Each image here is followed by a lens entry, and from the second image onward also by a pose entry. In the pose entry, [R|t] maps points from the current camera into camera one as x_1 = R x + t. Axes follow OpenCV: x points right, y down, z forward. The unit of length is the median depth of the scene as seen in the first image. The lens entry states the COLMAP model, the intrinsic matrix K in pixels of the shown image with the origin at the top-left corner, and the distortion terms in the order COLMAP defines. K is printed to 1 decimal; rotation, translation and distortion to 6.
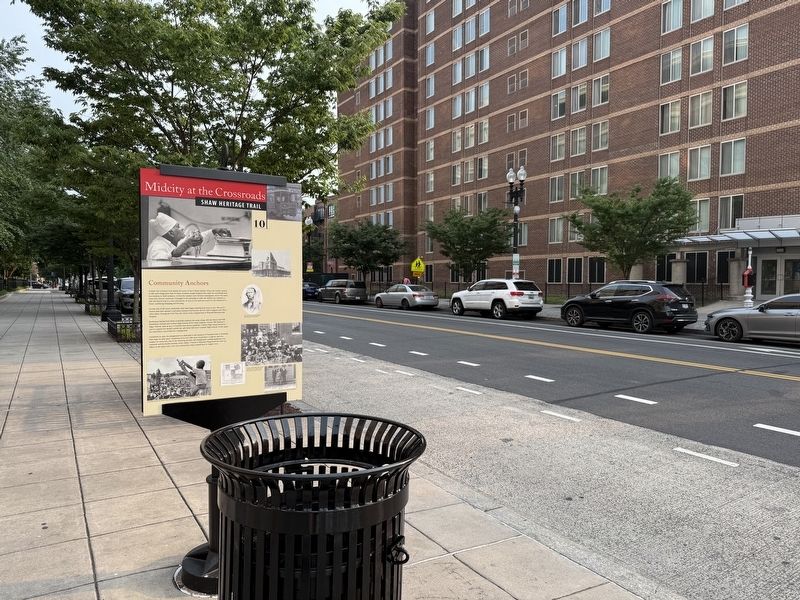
lens RADIAL K [[639.2, 0, 442.2], [0, 639.2, 313.4], [0, 0, 1]] dist [0.066347, -0.029800]
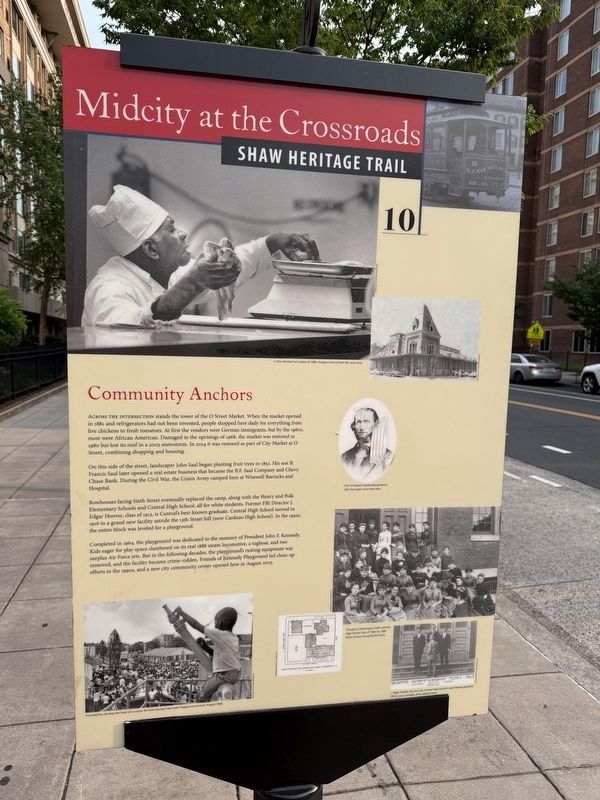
lens RADIAL K [[639.2, 0, 300.2], [0, 639.2, 395.2], [0, 0, 1]] dist [0.066347, -0.029800]
pose [[0.935655, 0.045197, -0.350011, -0.209428], [-0.035977, 0.998814, 0.032803, -0.056719], [0.351079, -0.018100, 0.936171, 0.660966]]
